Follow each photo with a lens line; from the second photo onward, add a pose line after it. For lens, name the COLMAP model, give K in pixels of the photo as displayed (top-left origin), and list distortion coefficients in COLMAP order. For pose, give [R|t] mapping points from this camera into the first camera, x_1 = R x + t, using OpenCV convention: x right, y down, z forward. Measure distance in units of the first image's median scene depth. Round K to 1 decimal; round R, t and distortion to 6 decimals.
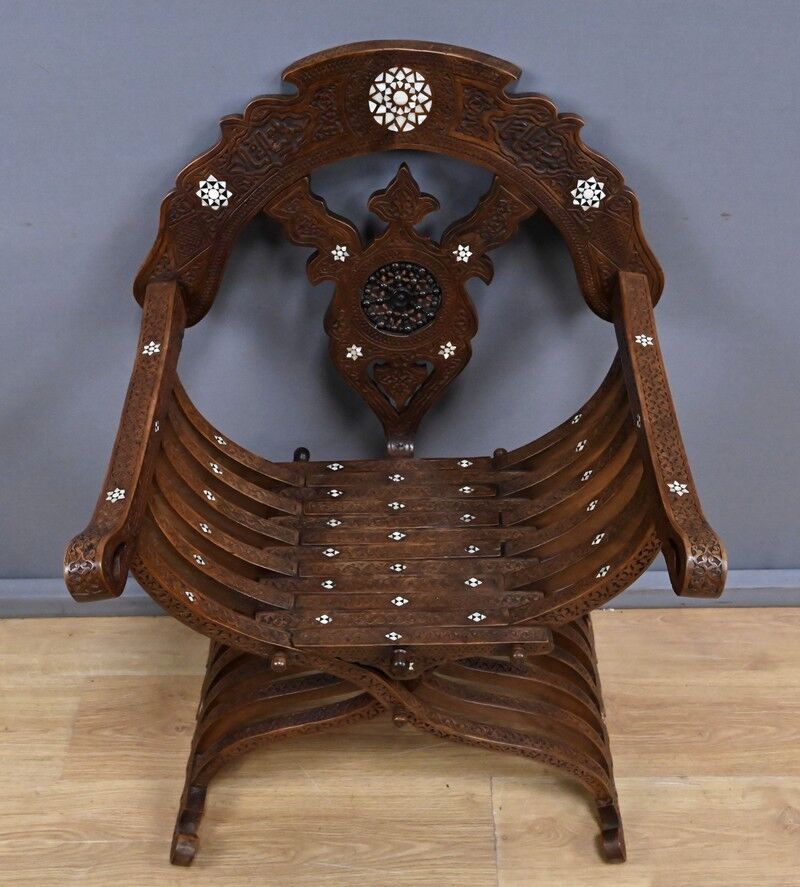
lens RADIAL K [[1102.9, 0, 402.3], [0, 1102.9, 445.3], [0, 0, 1]] dist [0.005237, 0.000000]
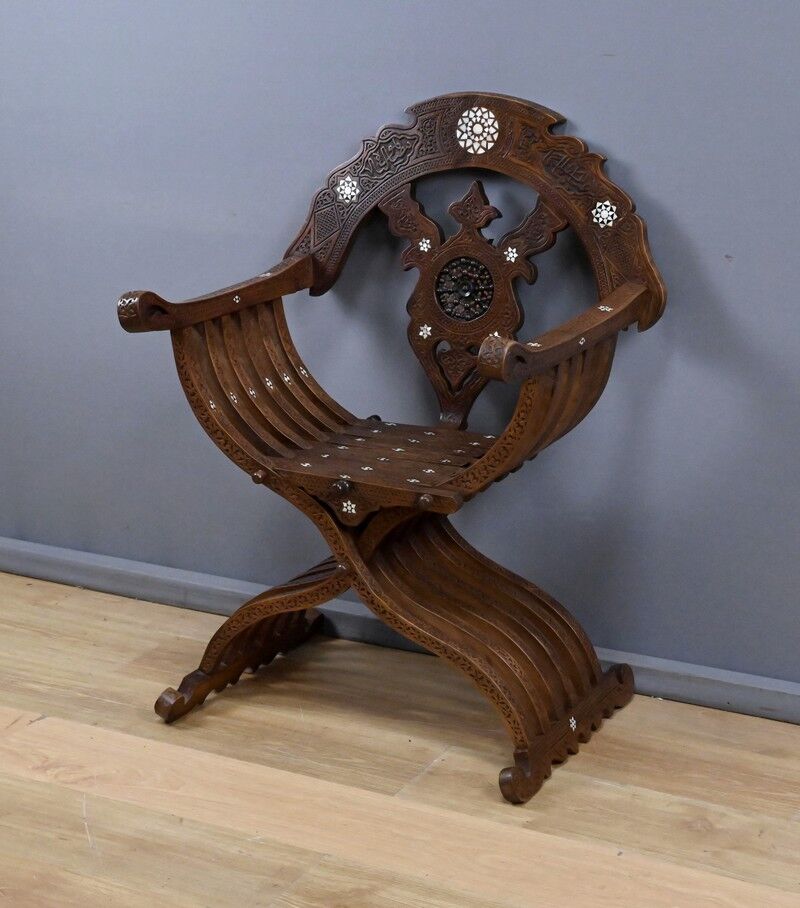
lens RADIAL K [[1897.5, 0, 467.2], [0, 1897.5, 446.8], [0, 0, 1]] dist [0.028106, 0.000000]
pose [[0.895114, 0.132914, -0.425564, 0.971338], [-0.308778, 0.873358, -0.376699, 0.860216], [0.321602, 0.468593, 0.822796, -0.711214]]
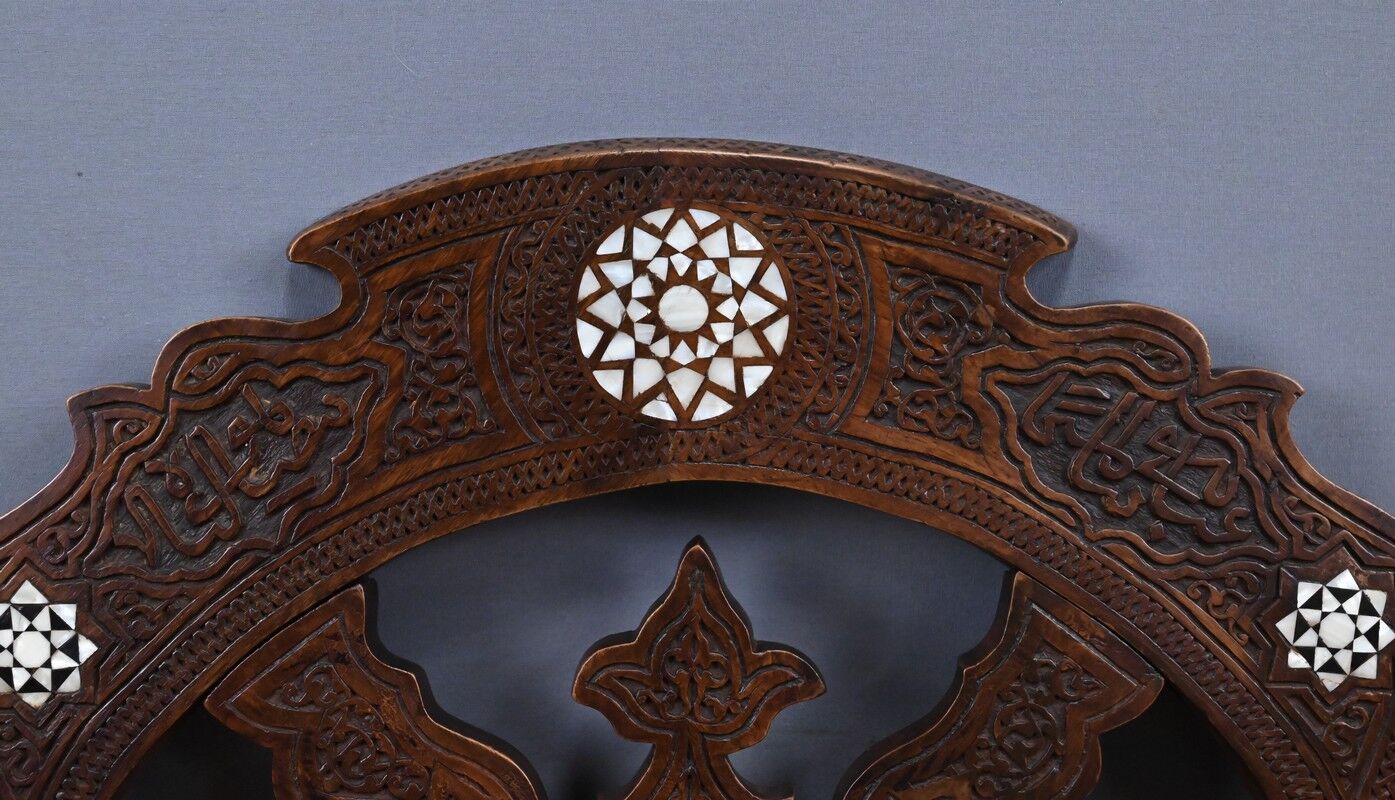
lens RADIAL K [[1750.8, 0, 705.1], [0, 1750.8, 389.4], [0, 0, 1]] dist [-0.002710, 0.000000]
pose [[0.999803, -0.014471, 0.013600, -0.002267], [0.019266, 0.872923, -0.487477, -0.060958], [-0.004817, 0.487643, 0.873030, 0.555565]]
